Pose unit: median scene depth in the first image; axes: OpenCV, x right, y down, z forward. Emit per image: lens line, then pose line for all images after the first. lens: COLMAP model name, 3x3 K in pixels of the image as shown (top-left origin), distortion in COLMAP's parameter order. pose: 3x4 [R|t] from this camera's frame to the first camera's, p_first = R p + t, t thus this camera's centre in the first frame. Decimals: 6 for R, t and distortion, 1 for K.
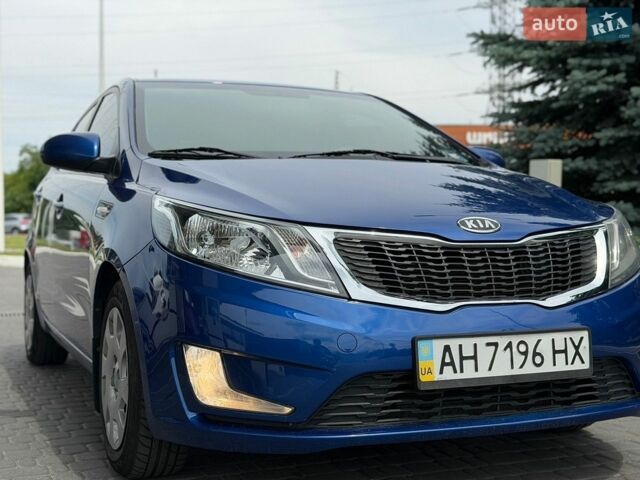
lens RADIAL K [[890.0, 0, 320.0], [0, 890.0, 240.0], [0, 0, 1]] dist [0.163192, -0.462378]
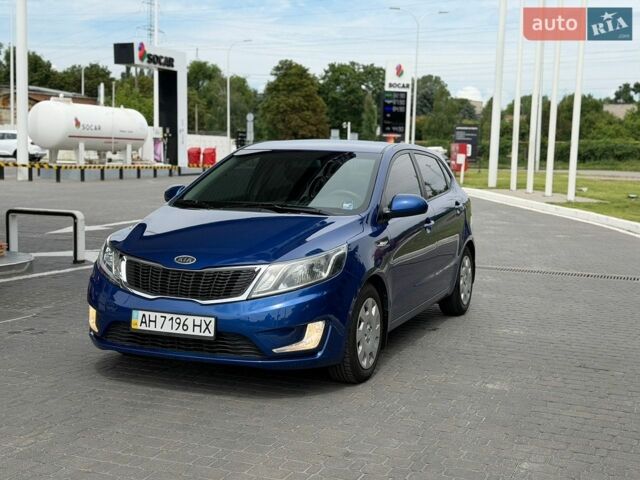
lens RADIAL K [[890.0, 0, 320.0], [0, 890.0, 240.0], [0, 0, 1]] dist [0.163192, -0.462378]
pose [[0.709363, 0.092652, -0.698727, 1.923870], [-0.039026, 0.994965, 0.092313, -0.278281], [0.703762, -0.038215, 0.709407, -0.256331]]
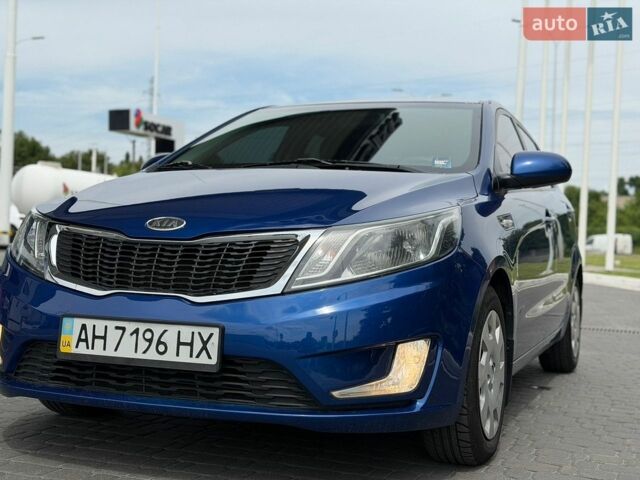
lens RADIAL K [[890.0, 0, 320.0], [0, 890.0, 240.0], [0, 0, 1]] dist [0.163192, -0.462378]
pose [[0.712049, 0.026910, -0.701614, 1.139019], [-0.047017, 0.998850, -0.009405, 0.004562], [0.700554, 0.039685, 0.712495, 0.363861]]
